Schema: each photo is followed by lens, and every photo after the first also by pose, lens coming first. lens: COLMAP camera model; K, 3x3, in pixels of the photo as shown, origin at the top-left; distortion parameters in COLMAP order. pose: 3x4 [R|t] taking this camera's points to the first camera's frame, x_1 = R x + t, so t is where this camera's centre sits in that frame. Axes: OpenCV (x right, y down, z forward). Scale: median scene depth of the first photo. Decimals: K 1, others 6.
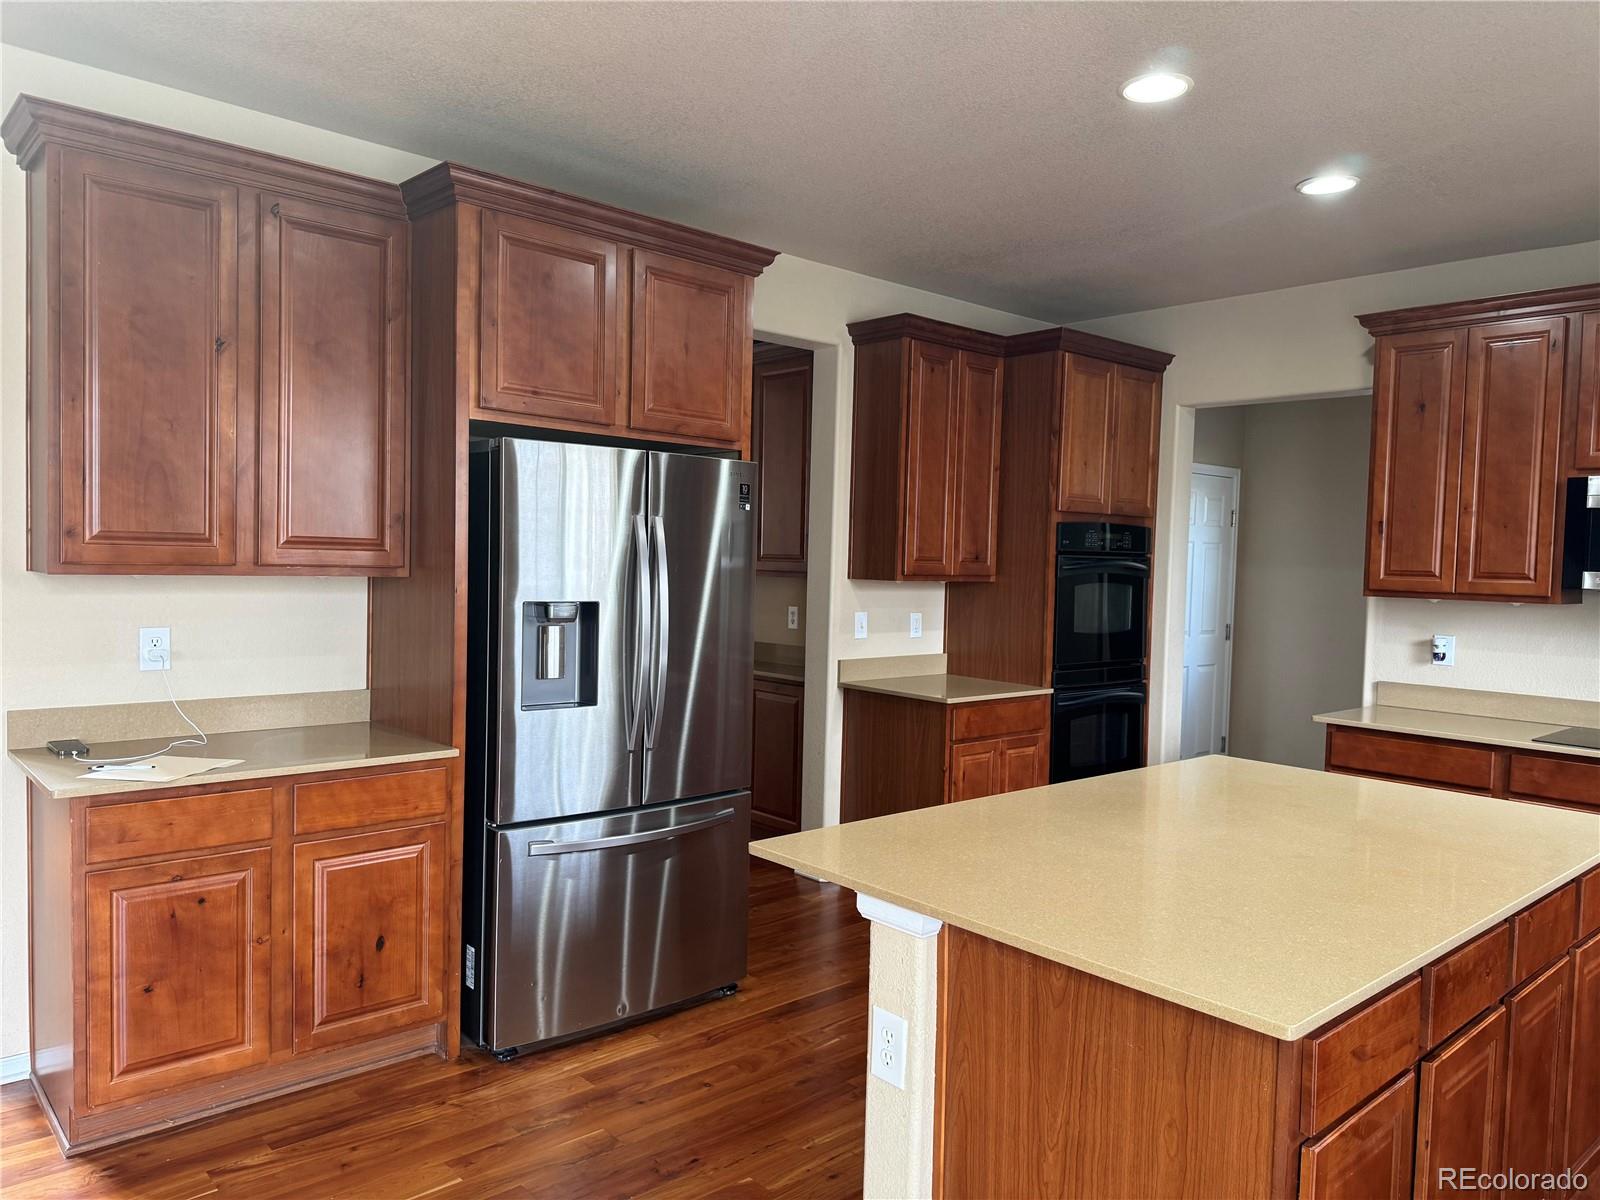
lens RADIAL K [[1122.6, 0, 798.3], [0, 1122.6, 592.3], [0, 0, 1]] dist [0.070724, -0.092096]
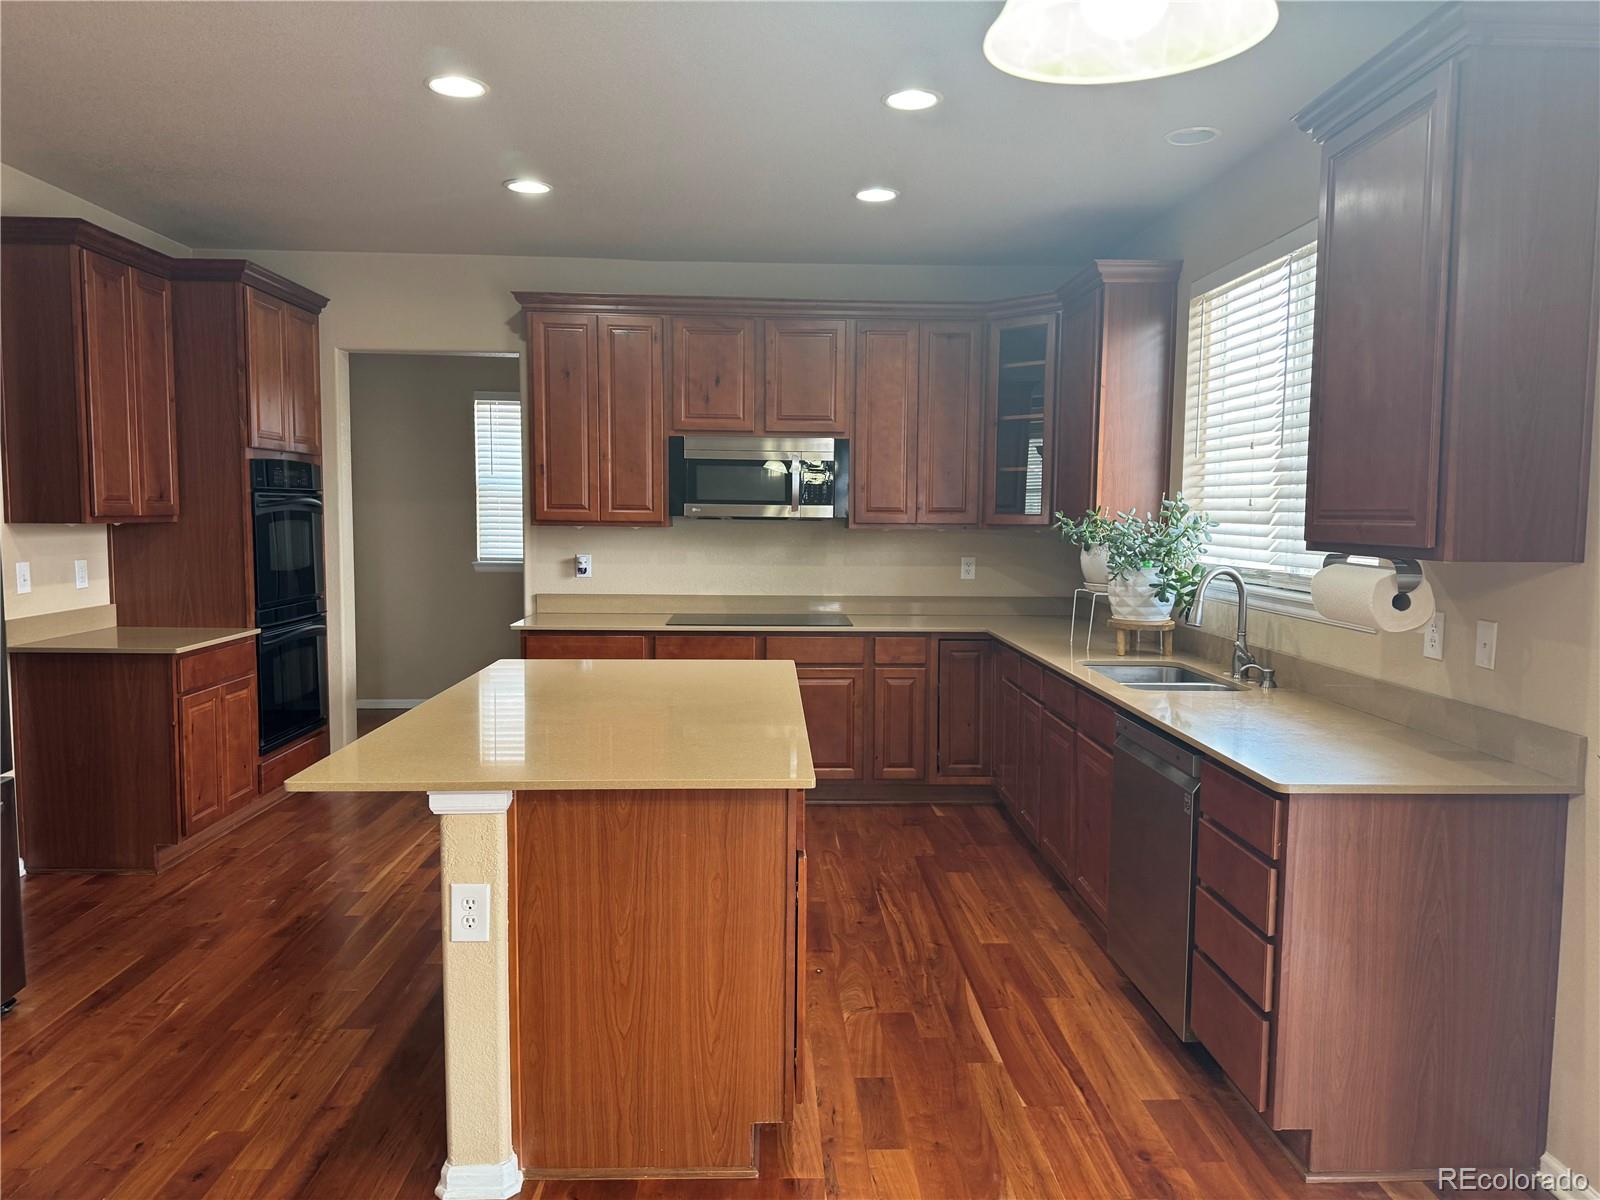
lens RADIAL K [[1122.6, 0, 817.1], [0, 1122.6, 593.0], [0, 0, 1]] dist [0.070724, -0.092096]
pose [[0.625776, -0.076969, 0.776196, -0.264736], [0.032084, 0.996817, 0.072980, -0.002887], [-0.779343, -0.020766, 0.626254, -0.007990]]
